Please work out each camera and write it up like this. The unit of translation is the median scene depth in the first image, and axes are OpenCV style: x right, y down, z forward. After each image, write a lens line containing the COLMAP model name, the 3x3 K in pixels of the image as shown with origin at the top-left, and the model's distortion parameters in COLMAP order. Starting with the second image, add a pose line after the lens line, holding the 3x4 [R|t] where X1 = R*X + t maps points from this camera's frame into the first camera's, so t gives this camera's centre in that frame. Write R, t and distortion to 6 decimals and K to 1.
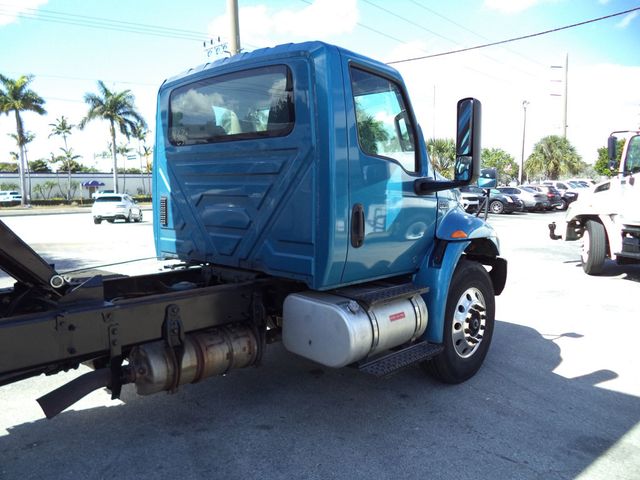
lens RADIAL K [[516.8, 0, 319.6], [0, 516.8, 238.3], [0, 0, 1]] dist [-0.013053, -0.023372]
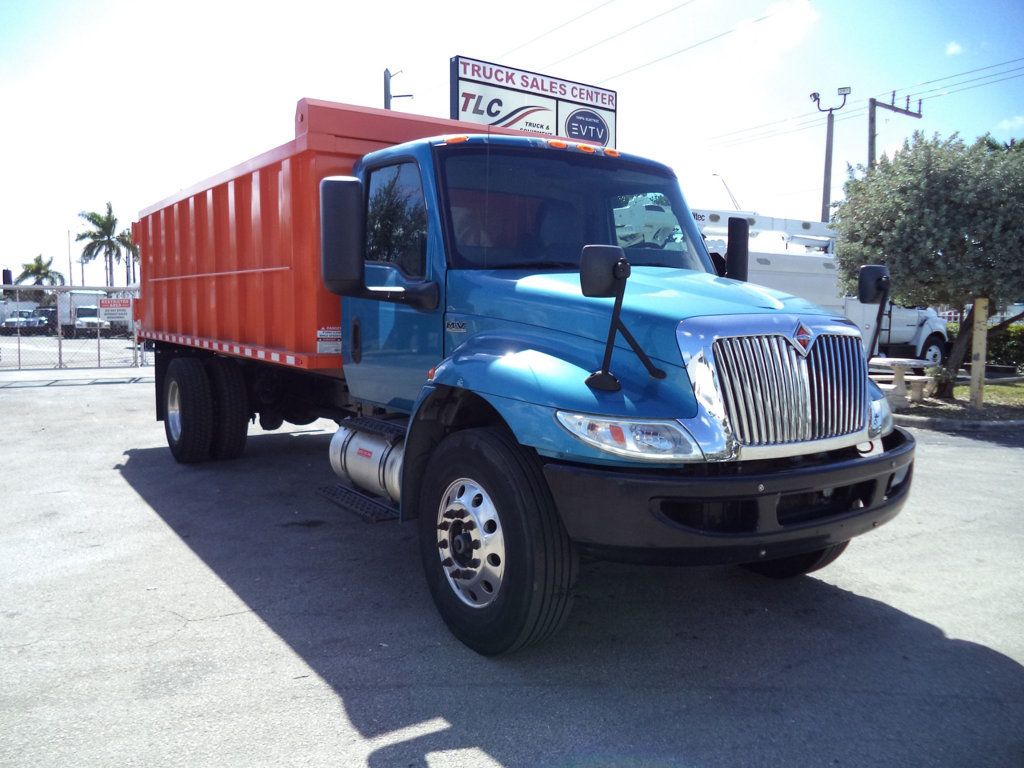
lens RADIAL K [[826.8, 0, 510.6], [0, 826.8, 388.3], [0, 0, 1]] dist [-0.013053, -0.023372]
pose [[-0.215298, 0.088828, -0.972500, 0.571926], [-0.100394, 0.988565, 0.112521, -0.052176], [0.971374, 0.121859, -0.203919, 0.612149]]
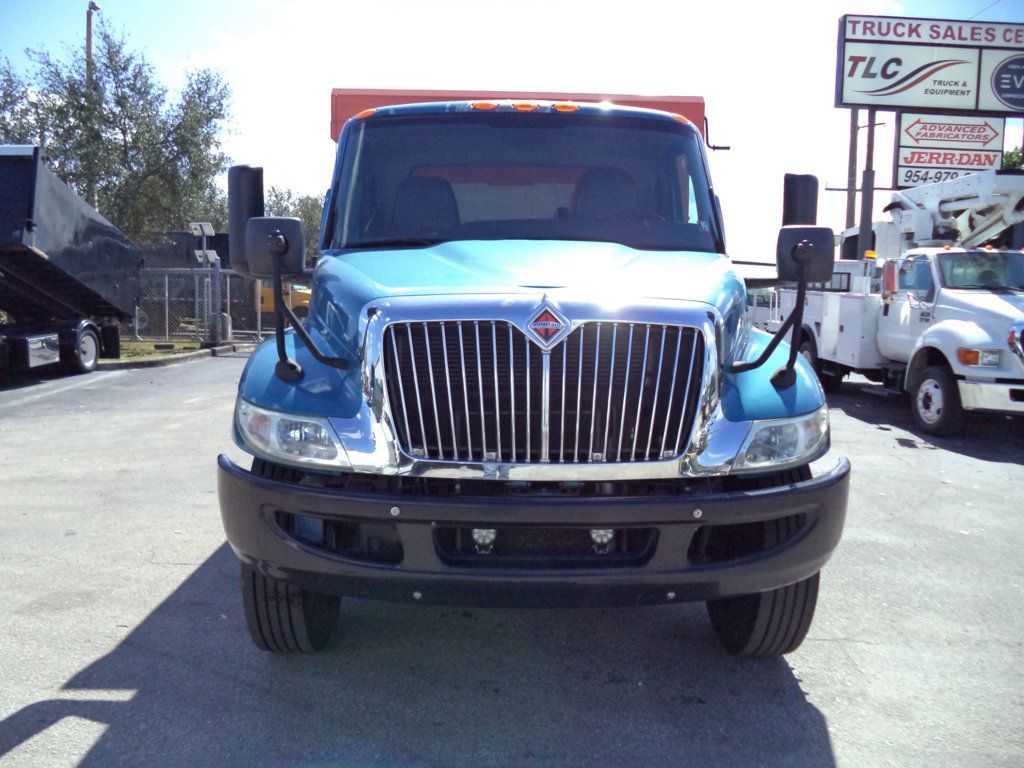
lens RADIAL K [[826.8, 0, 496.6], [0, 826.8, 391.7], [0, 0, 1]] dist [-0.013053, -0.023372]
pose [[-0.713627, 0.068409, -0.697178, 0.364639], [-0.080009, 0.980749, 0.178130, -0.075627], [0.695942, 0.182899, -0.694415, 0.877971]]
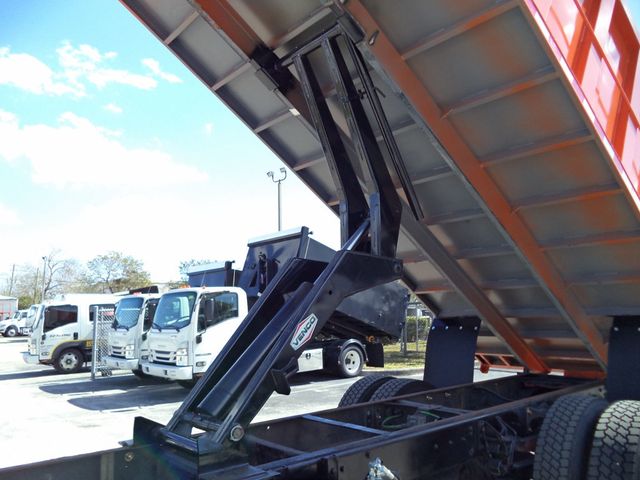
lens RADIAL K [[516.8, 0, 321.0], [0, 516.8, 240.1], [0, 0, 1]] dist [-0.013053, -0.023372]
pose [[-0.994094, 0.032461, 0.103554, -0.282562], [0.026931, 0.998158, -0.054366, -0.060628], [-0.105128, -0.051256, -0.993137, 0.623158]]
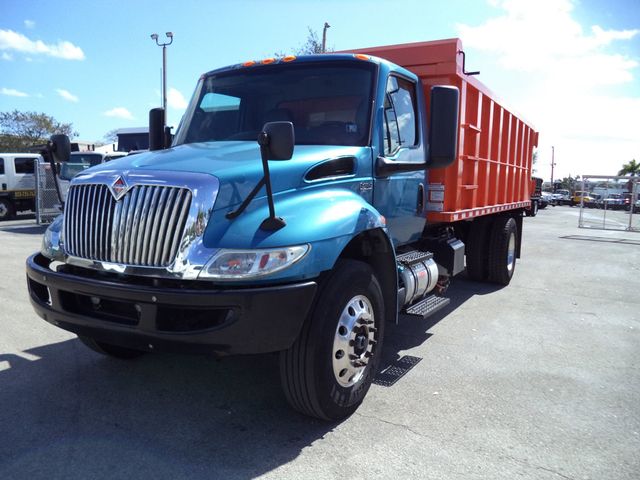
lens RADIAL K [[516.8, 0, 316.8], [0, 516.8, 236.2], [0, 0, 1]] dist [-0.013053, -0.023372]
pose [[-0.973457, -0.003070, -0.228850, 0.078259], [-0.047989, 0.980420, 0.190980, -0.086843], [0.223783, 0.196893, -0.954544, 1.045425]]
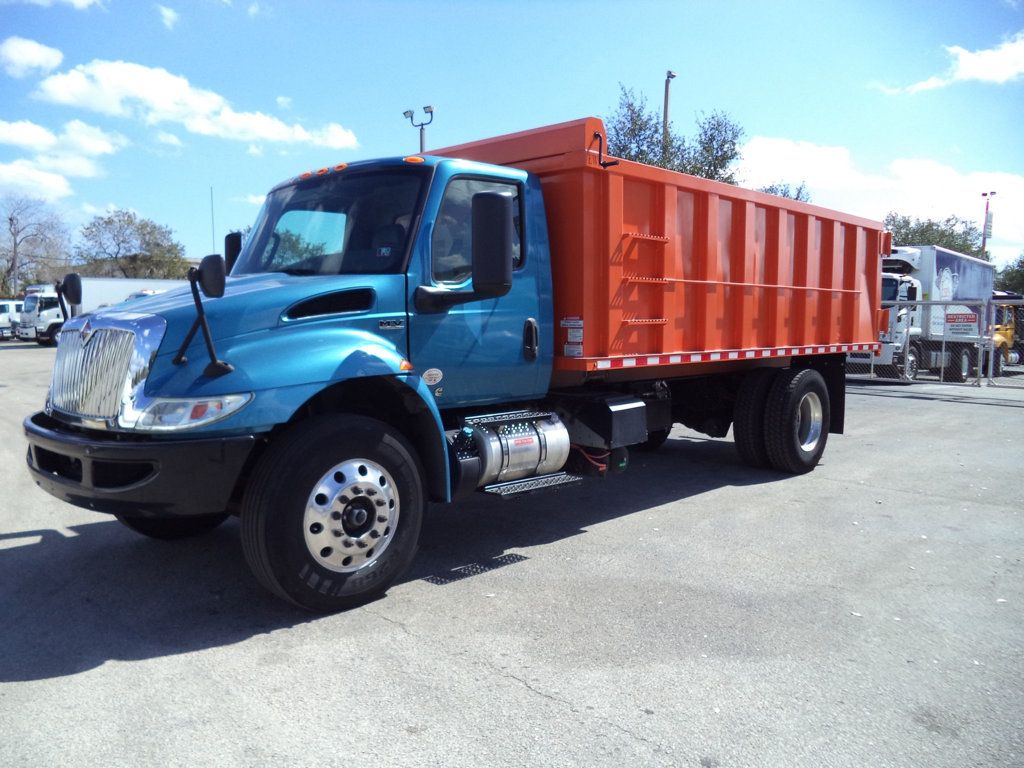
lens RADIAL K [[826.8, 0, 512.5], [0, 826.8, 377.4], [0, 0, 1]] dist [-0.013053, -0.023372]
pose [[-0.999954, -0.004783, 0.008335, -0.141830], [-0.003385, 0.987066, 0.160279, -0.100372], [-0.008994, 0.160243, -0.987037, 1.178370]]
